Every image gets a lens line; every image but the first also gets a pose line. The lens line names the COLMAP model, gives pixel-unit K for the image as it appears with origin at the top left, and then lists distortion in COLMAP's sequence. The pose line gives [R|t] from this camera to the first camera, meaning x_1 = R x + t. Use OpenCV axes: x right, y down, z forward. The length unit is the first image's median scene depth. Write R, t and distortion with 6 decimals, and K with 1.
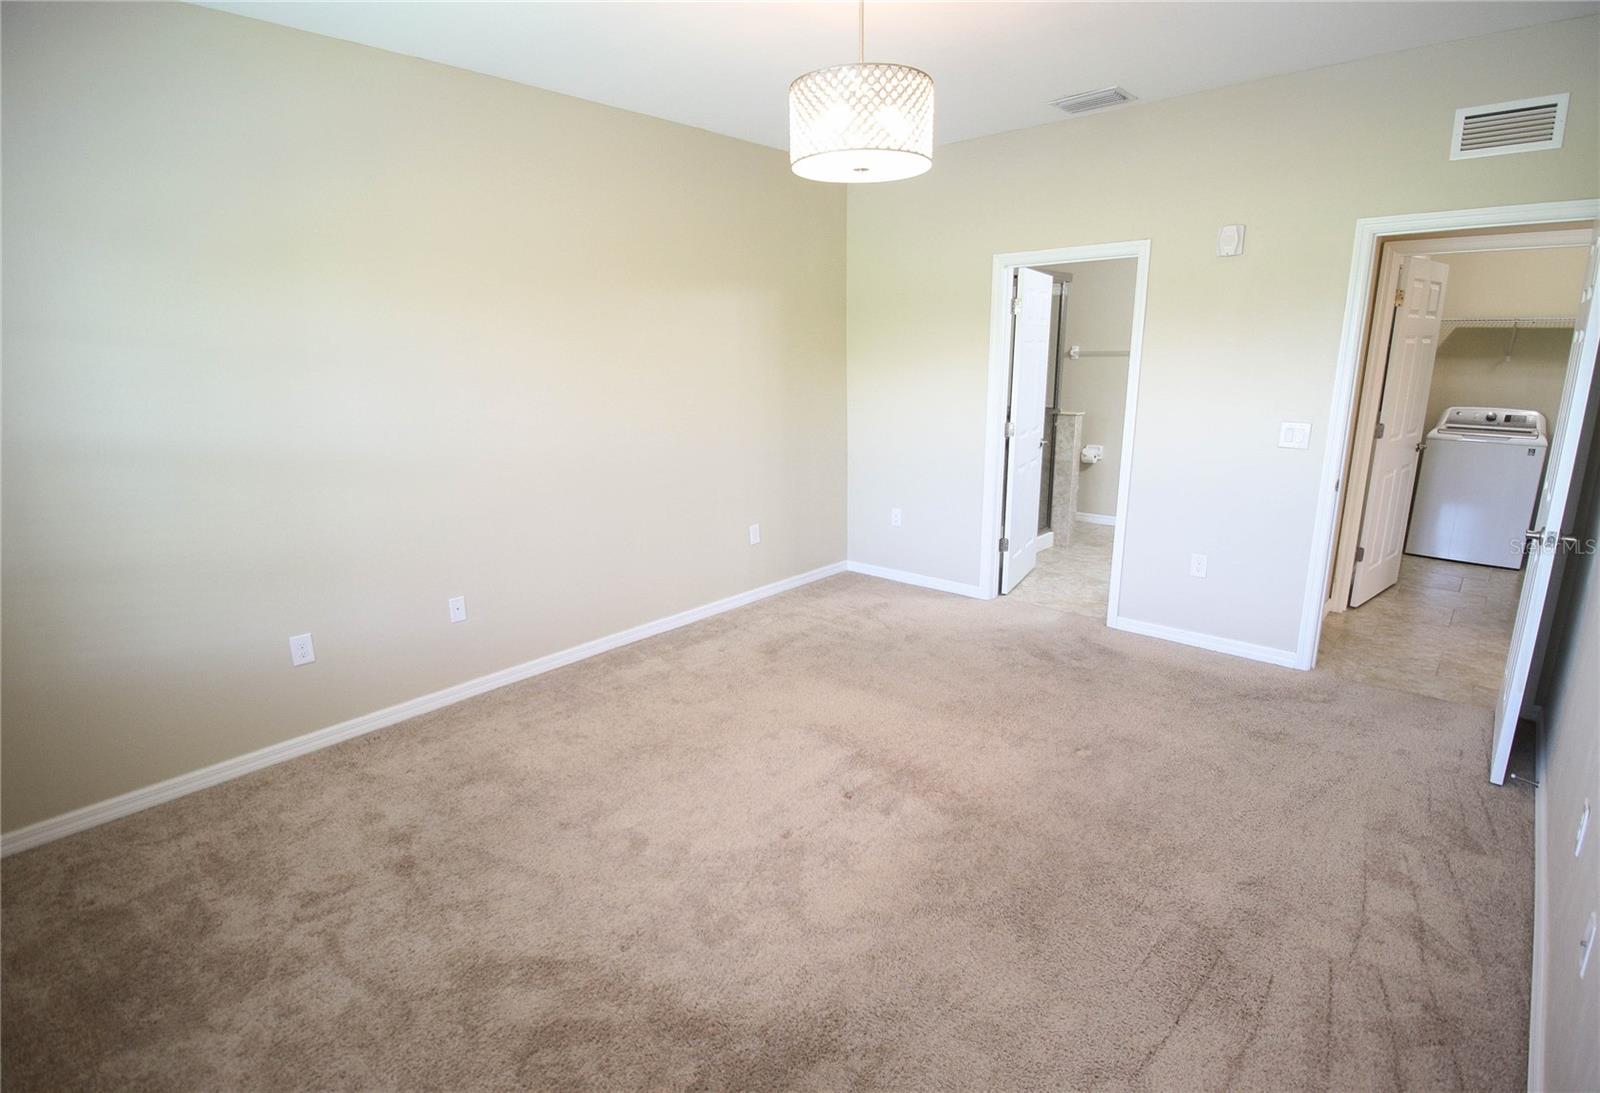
lens RADIAL K [[797.4, 0, 800.0], [0, 797.4, 546.5], [0, 0, 1]] dist [-0.000134, -0.000015]
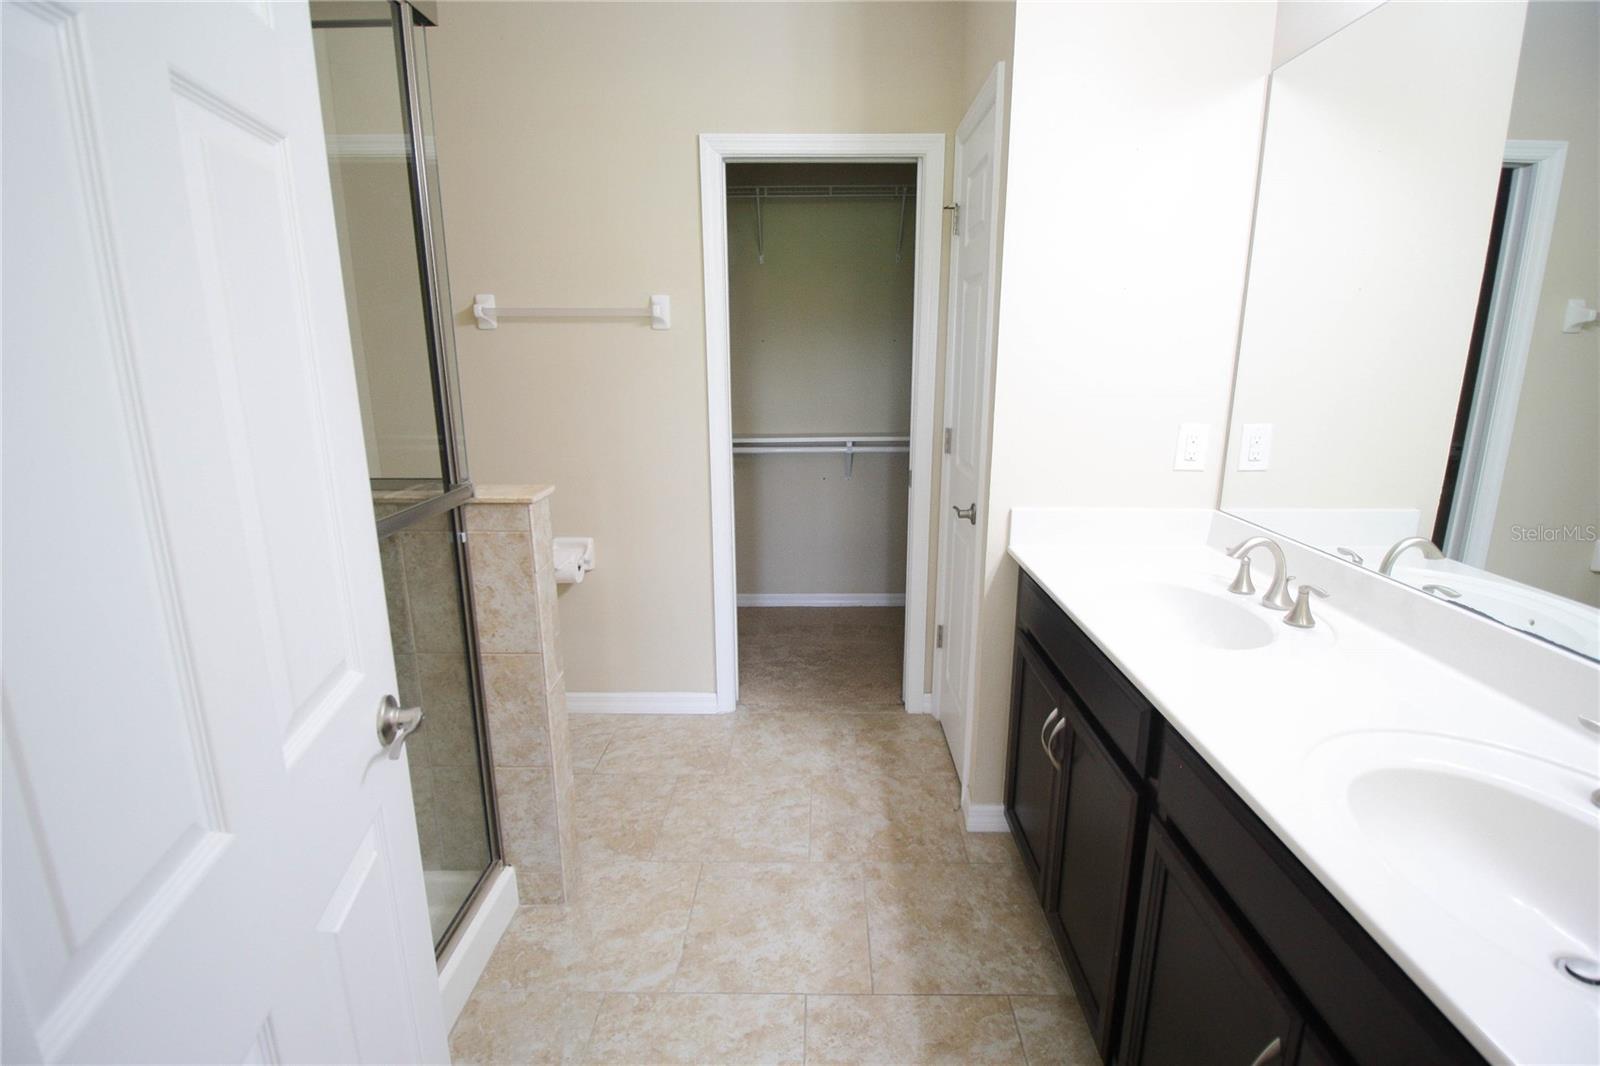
lens RADIAL K [[749.7, 0, 806.3], [0, 749.7, 523.1], [0, 0, 1]] dist [-0.002203, -0.012824]
pose [[0.747570, -0.140363, 0.649182, 0.233887], [0.149680, 0.987875, 0.041229, -0.147906], [-0.647098, 0.066348, 0.759515, 0.699618]]
